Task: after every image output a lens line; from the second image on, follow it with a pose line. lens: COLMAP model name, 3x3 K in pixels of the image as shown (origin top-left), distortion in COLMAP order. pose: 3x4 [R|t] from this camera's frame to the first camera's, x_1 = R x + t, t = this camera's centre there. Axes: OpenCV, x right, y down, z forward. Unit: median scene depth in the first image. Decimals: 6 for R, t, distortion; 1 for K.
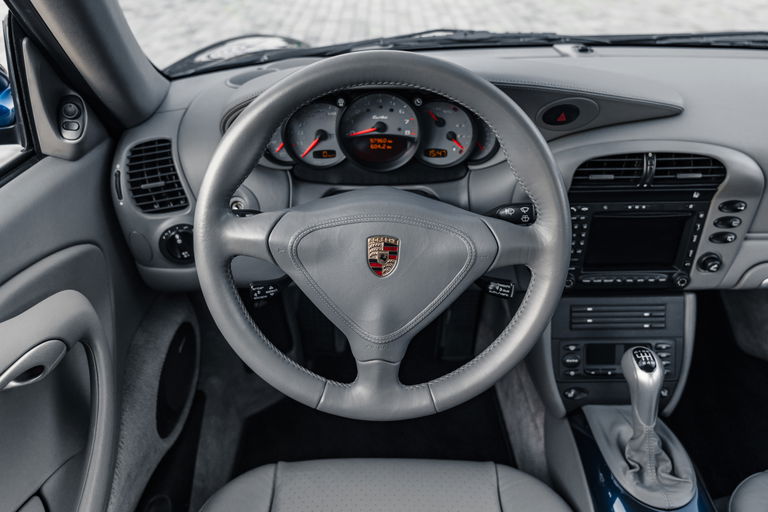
lens RADIAL K [[578.1, 0, 384.0], [0, 578.1, 256.0], [0, 0, 1]] dist [0.001406, -0.000375]
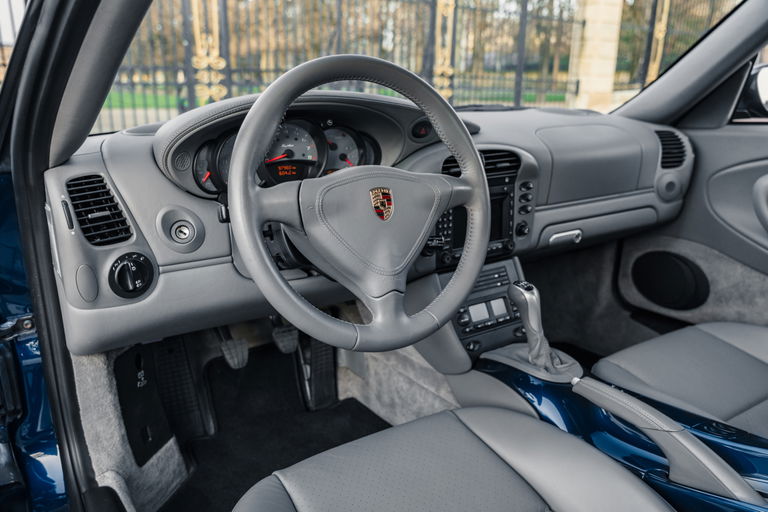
lens RADIAL K [[600.6, 0, 384.0], [0, 600.6, 256.0], [0, 0, 1]] dist [0.003293, 0.002826]
pose [[0.840320, -0.145455, 0.522211, -0.523628], [0.280785, 0.940822, -0.189773, 0.267619], [-0.463705, 0.306099, 0.831433, -0.057011]]
